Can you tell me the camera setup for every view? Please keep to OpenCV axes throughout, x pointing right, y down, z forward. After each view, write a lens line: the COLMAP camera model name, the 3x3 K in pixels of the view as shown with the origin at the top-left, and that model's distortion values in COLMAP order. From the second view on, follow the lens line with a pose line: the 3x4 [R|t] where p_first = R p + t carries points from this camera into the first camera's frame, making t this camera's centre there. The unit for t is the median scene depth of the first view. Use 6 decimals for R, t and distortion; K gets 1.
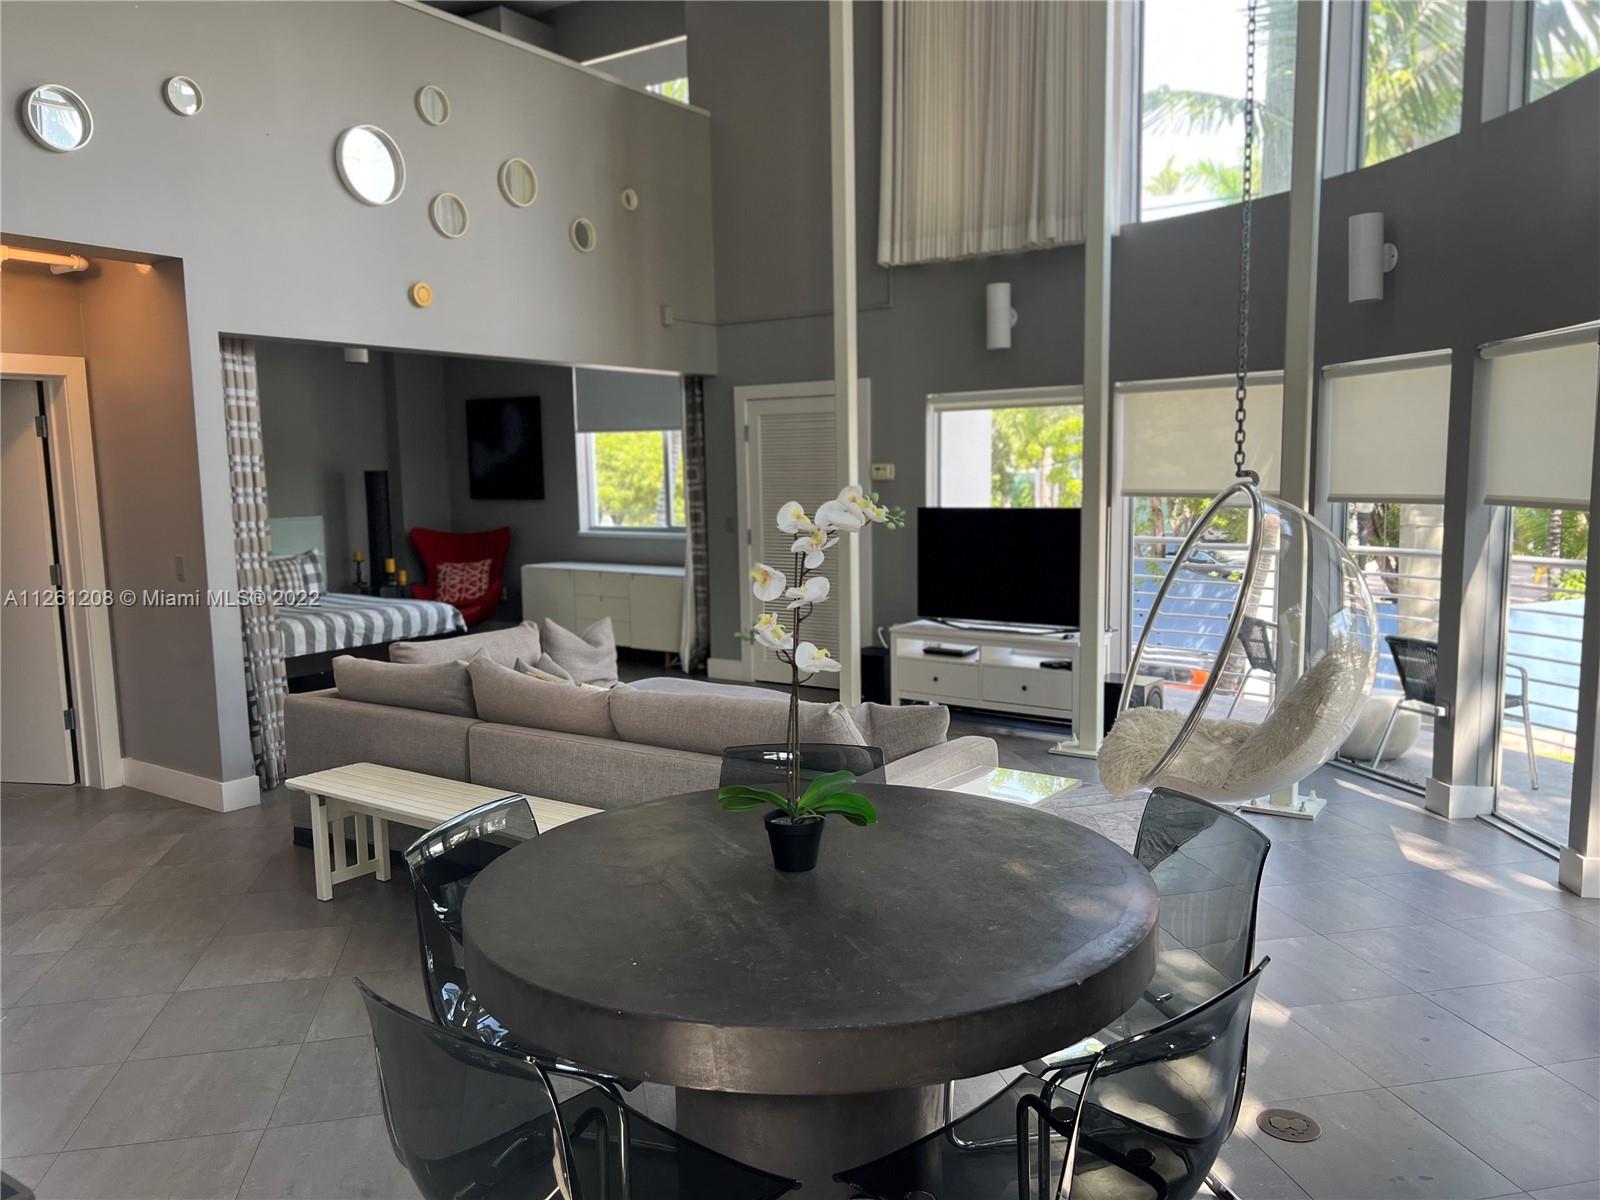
lens RADIAL K [[1212.3, 0, 797.7], [0, 1212.3, 614.6], [0, 0, 1]] dist [0.055621, -0.066139]
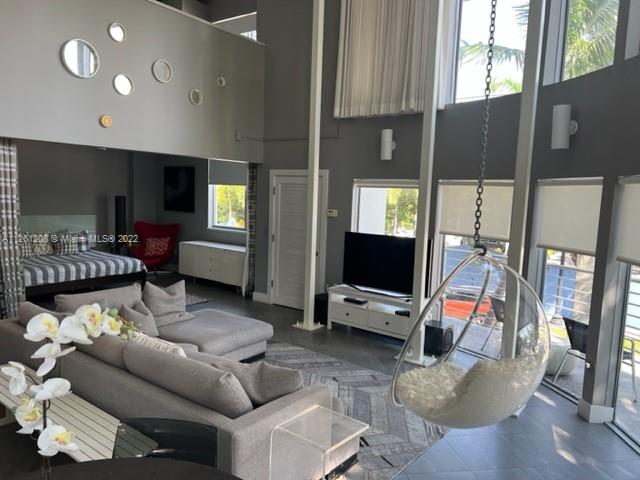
lens RADIAL K [[484.3, 0, 317.4], [0, 484.3, 245.7], [0, 0, 1]] dist [0.059569, -0.068616]
pose [[0.997544, 0.058262, -0.038884, 0.084741], [-0.058775, 0.998197, -0.012182, -0.050599], [0.038104, 0.014438, 0.999169, 0.149643]]
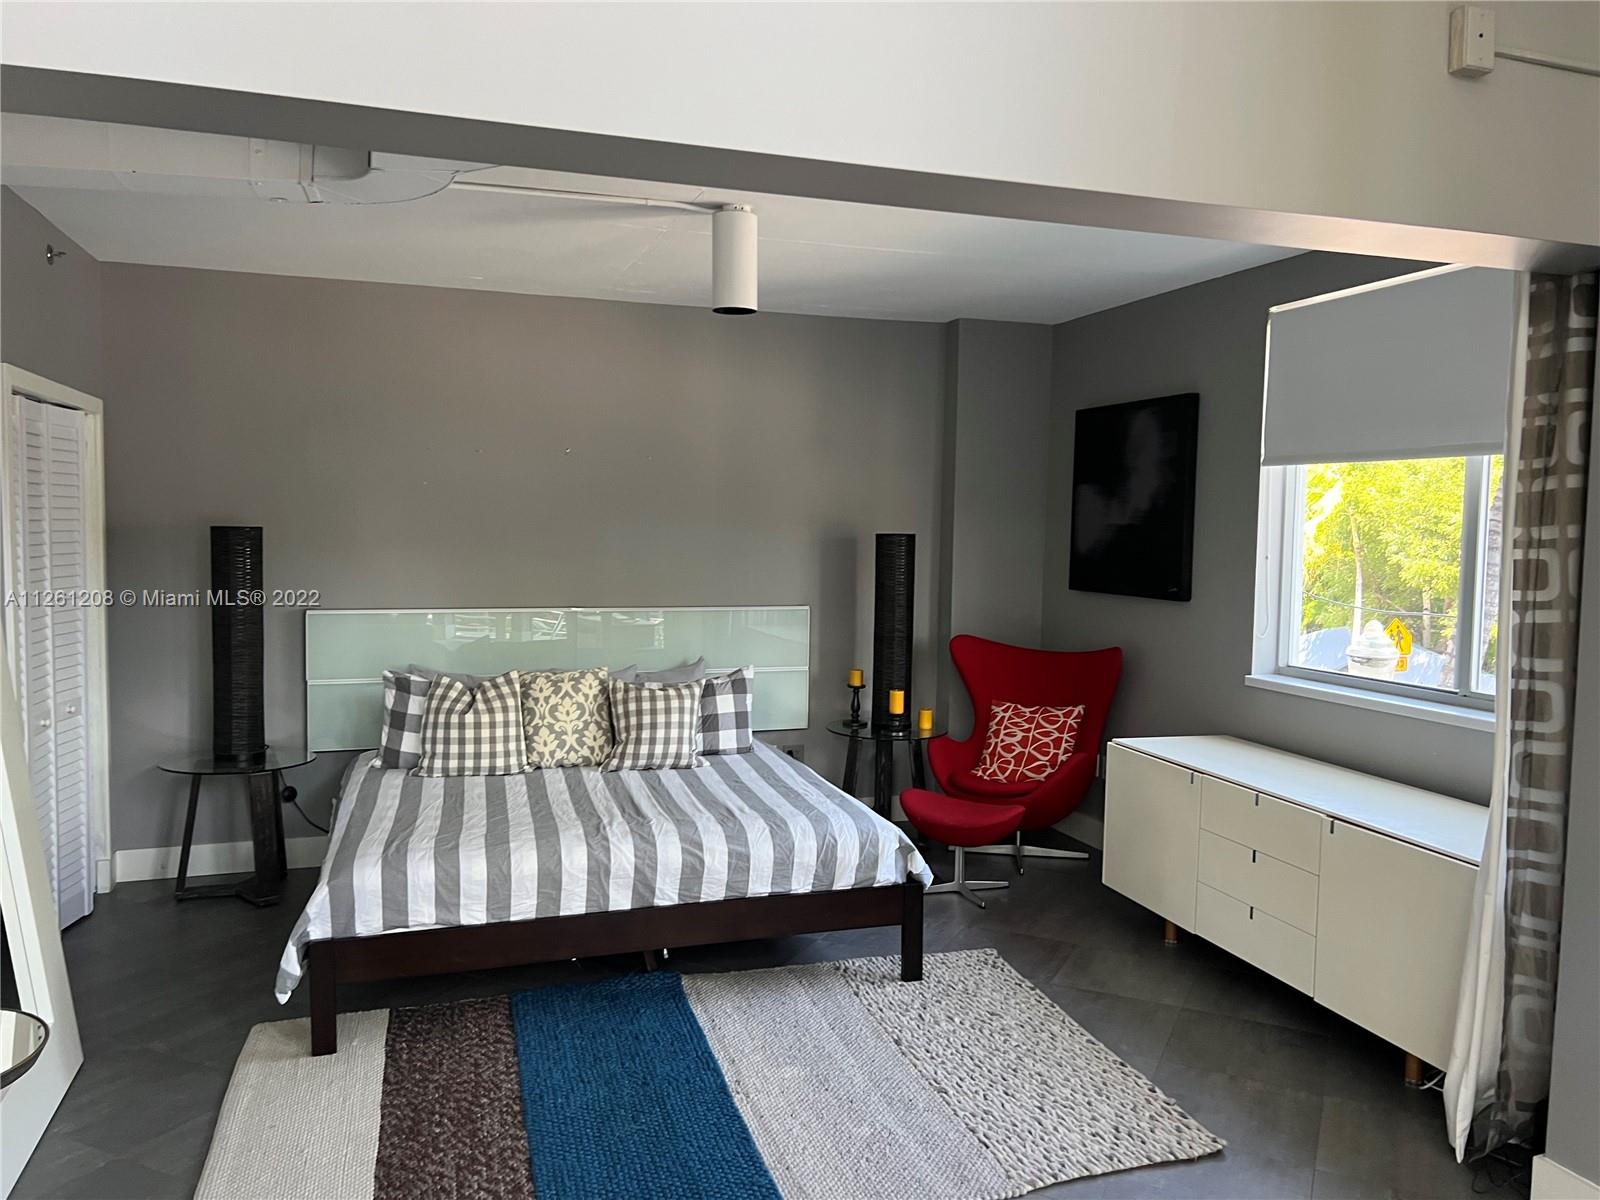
lens RADIAL K [[1210.7, 0, 793.6], [0, 1210.7, 614.2], [0, 0, 1]] dist [0.059569, -0.068616]
pose [[0.793110, 0.074243, -0.604536, -0.051957], [-0.102689, 0.994634, -0.012570, -0.094708], [0.600359, 0.072048, 0.796479, 0.725164]]
